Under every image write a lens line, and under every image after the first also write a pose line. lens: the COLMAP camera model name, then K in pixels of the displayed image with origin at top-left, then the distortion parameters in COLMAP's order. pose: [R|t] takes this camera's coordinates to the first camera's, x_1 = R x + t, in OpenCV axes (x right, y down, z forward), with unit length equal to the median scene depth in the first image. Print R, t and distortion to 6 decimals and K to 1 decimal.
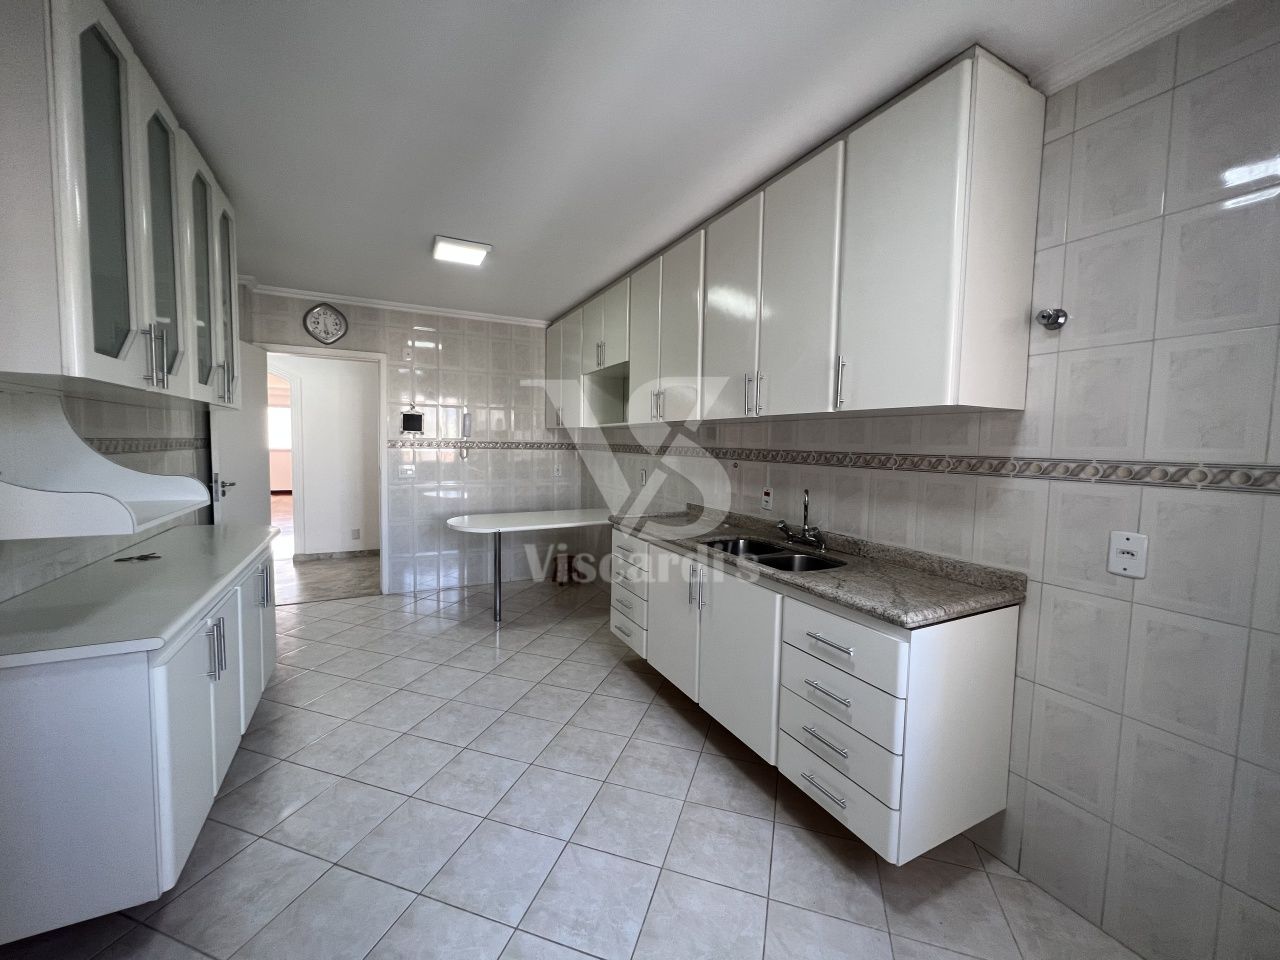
lens RADIAL K [[512.7, 0, 636.1], [0, 512.7, 476.7], [0, 0, 1]] dist [-0.003020, 0.001060]
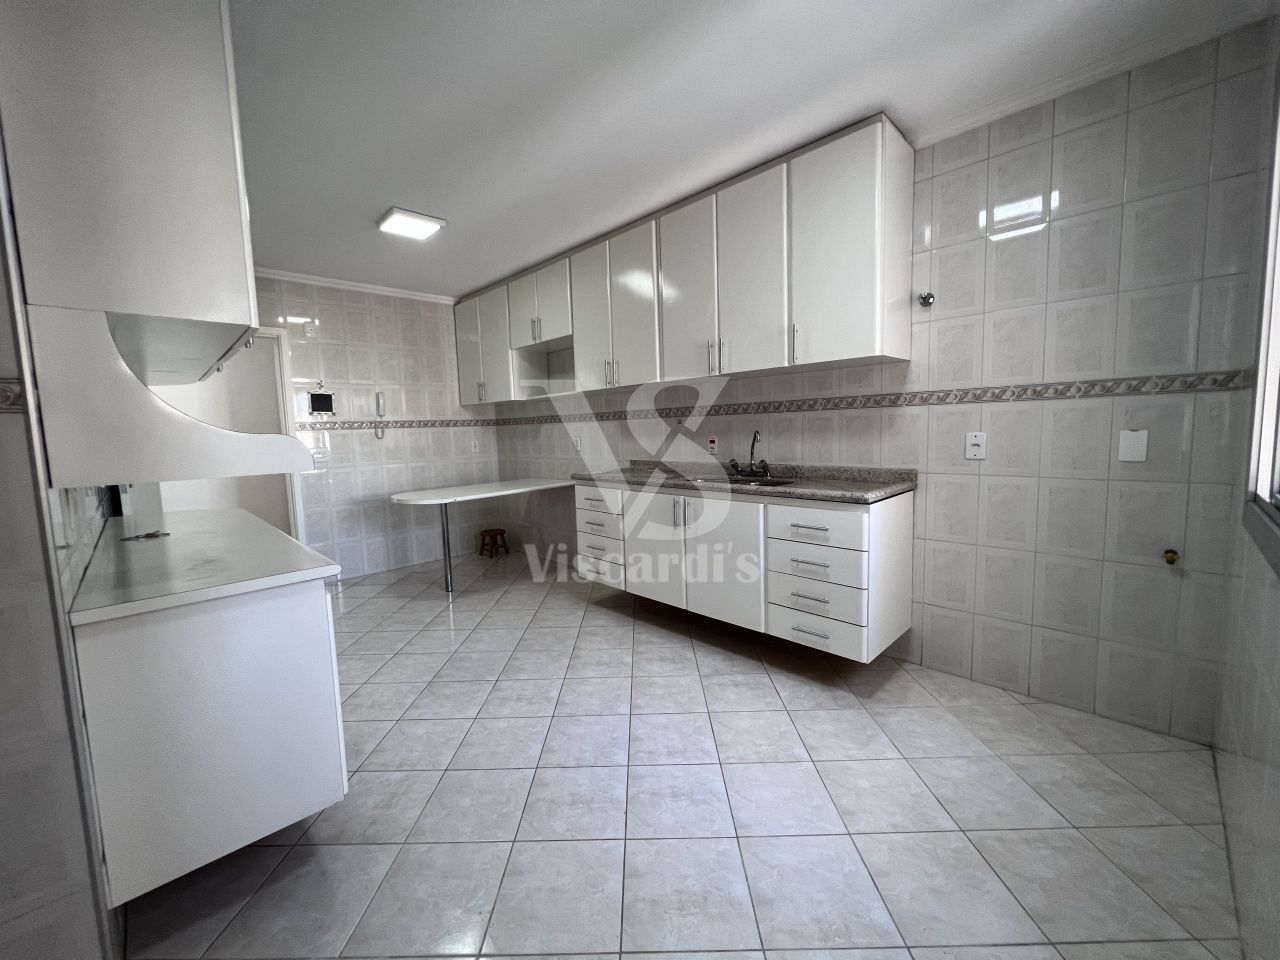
lens RADIAL K [[512.7, 0, 636.1], [0, 512.7, 476.7], [0, 0, 1]] dist [-0.003020, 0.001060]
pose [[0.952328, -0.078002, 0.294934, -0.354865], [0.070116, 0.996844, 0.037237, 0.072412], [-0.296908, -0.014782, 0.954792, -0.149502]]
